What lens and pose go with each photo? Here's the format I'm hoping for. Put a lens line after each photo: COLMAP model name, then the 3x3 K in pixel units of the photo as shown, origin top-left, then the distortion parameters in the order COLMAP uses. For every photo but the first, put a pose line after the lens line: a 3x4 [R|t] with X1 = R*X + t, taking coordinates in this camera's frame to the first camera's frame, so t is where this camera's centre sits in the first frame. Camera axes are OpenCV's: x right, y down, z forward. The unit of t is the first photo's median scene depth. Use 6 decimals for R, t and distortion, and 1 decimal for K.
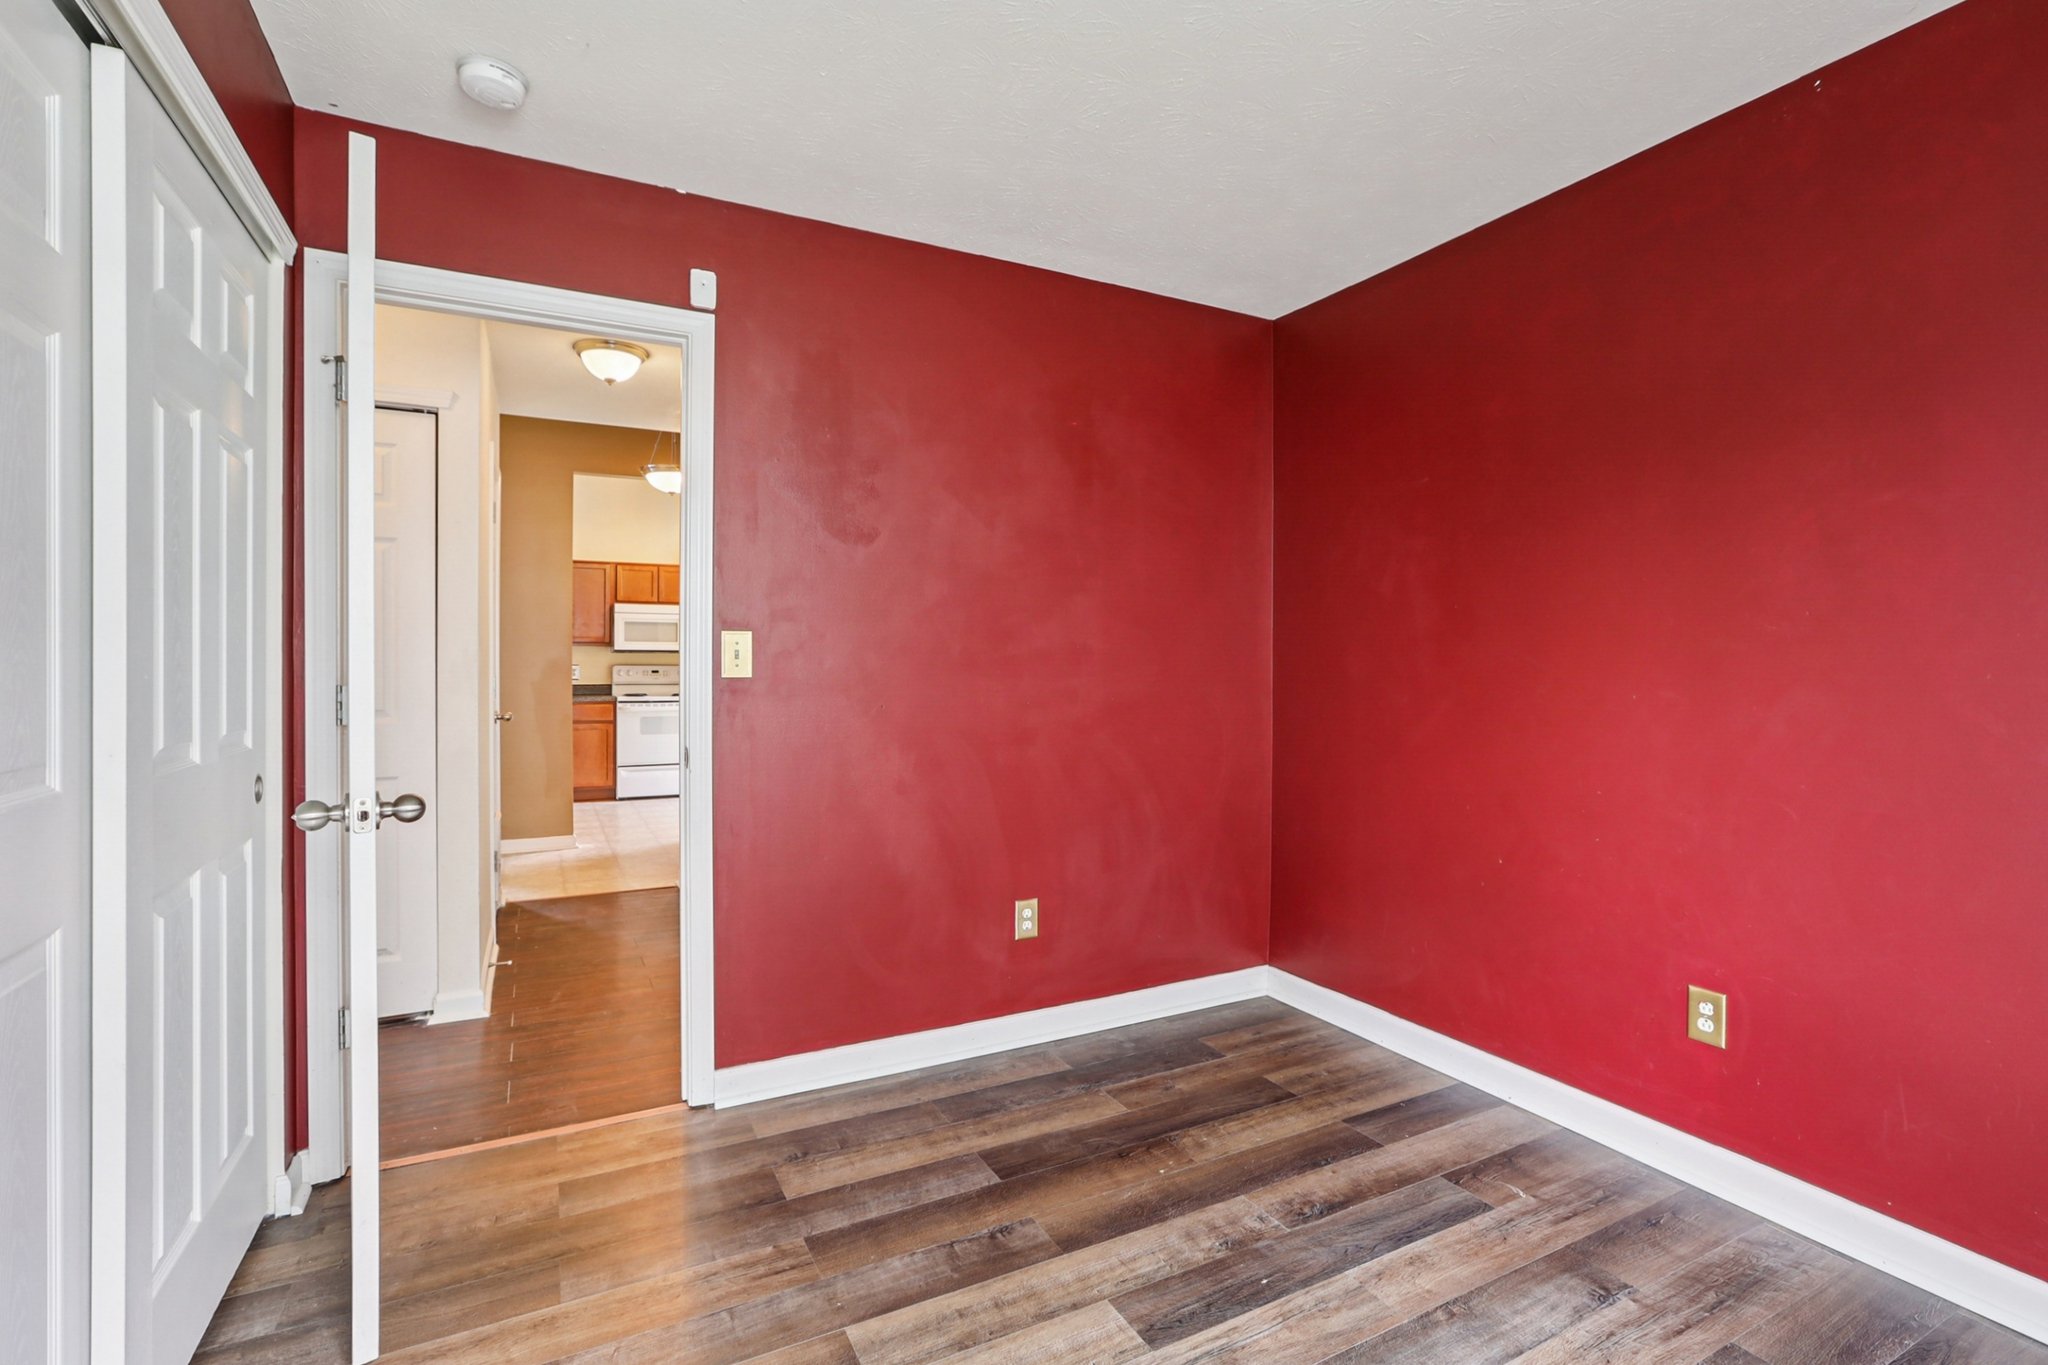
lens RADIAL K [[943.1, 0, 1039.1], [0, 943.1, 667.8], [0, 0, 1]] dist [-0.019649, 0.010393]
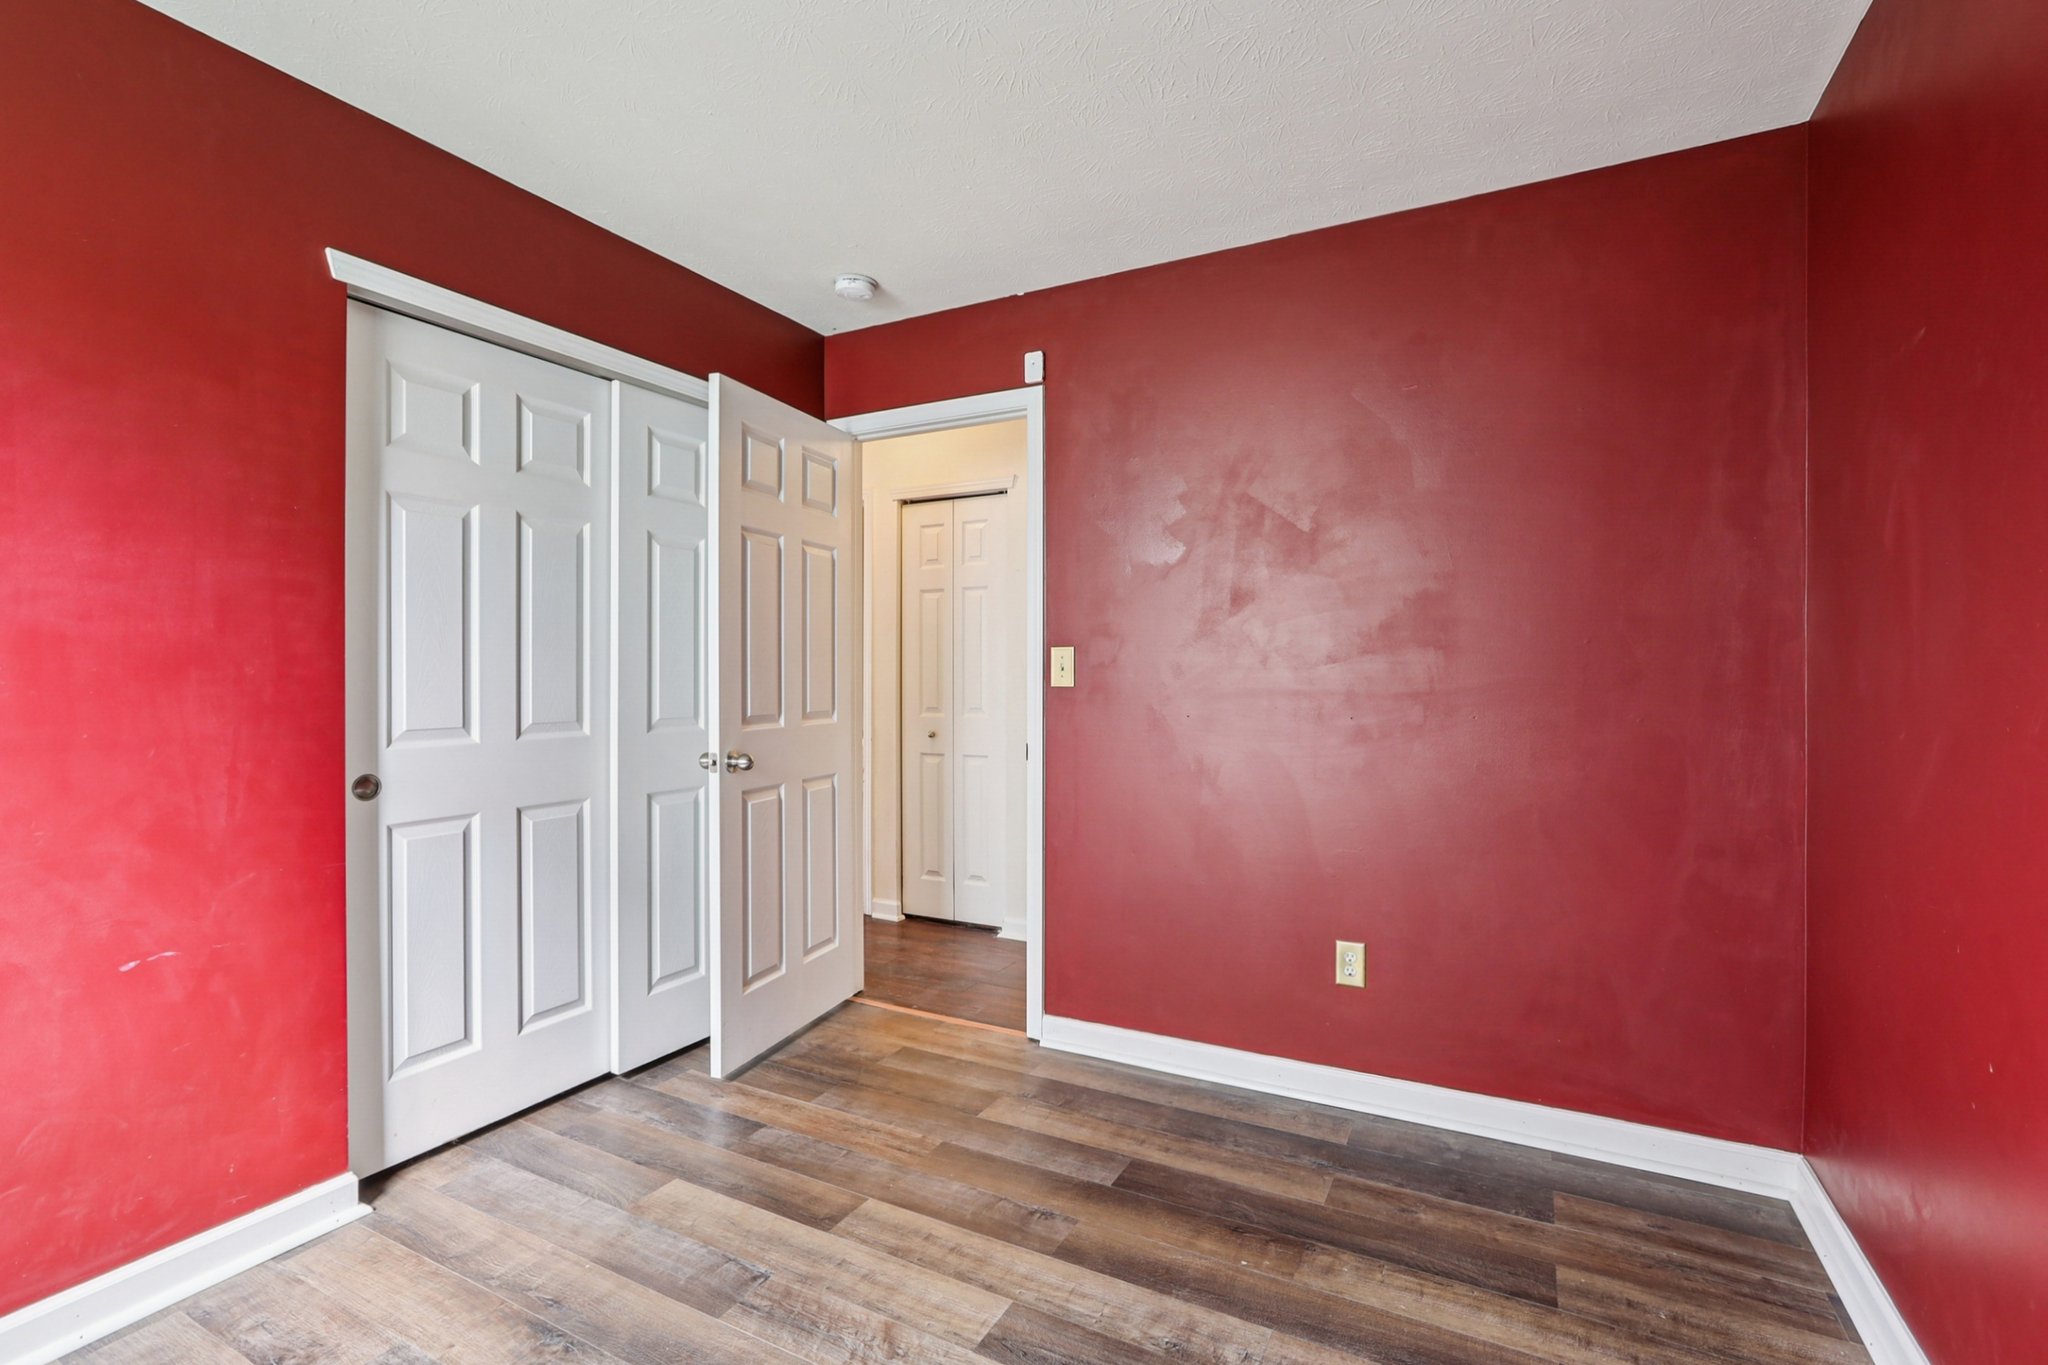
lens RADIAL K [[943.1, 0, 1011.1], [0, 943.1, 675.9], [0, 0, 1]] dist [-0.019649, 0.010393]
pose [[0.538371, -0.009407, -0.842655, 0.673575], [0.009639, 0.999941, -0.005005, 0.002028], [0.842653, -0.005428, 0.538430, 0.328968]]
